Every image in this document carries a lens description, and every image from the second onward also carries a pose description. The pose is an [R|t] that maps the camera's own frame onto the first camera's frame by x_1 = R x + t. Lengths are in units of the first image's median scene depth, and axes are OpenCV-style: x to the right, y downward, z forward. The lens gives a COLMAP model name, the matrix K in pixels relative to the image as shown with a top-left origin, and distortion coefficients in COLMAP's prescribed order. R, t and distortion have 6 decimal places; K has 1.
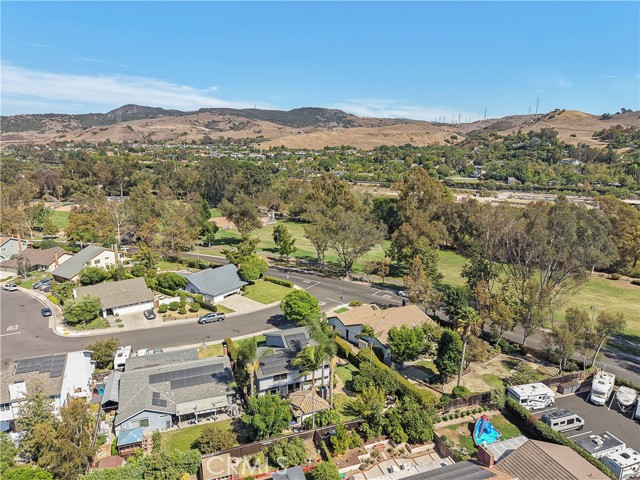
lens RADIAL K [[430.0, 0, 318.5], [0, 430.0, 240.1], [0, 0, 1]] dist [0.040672, -0.041156]
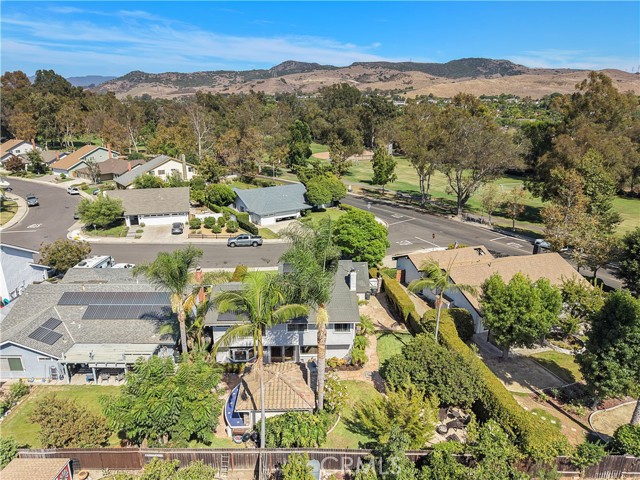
lens RADIAL K [[430.0, 0, 318.5], [0, 430.0, 240.1], [0, 0, 1]] dist [0.040672, -0.041156]
pose [[0.943513, 0.106106, -0.313887, 0.084438], [-0.077834, 0.991806, 0.101309, 0.079547], [0.322065, -0.071155, 0.944040, 0.292854]]
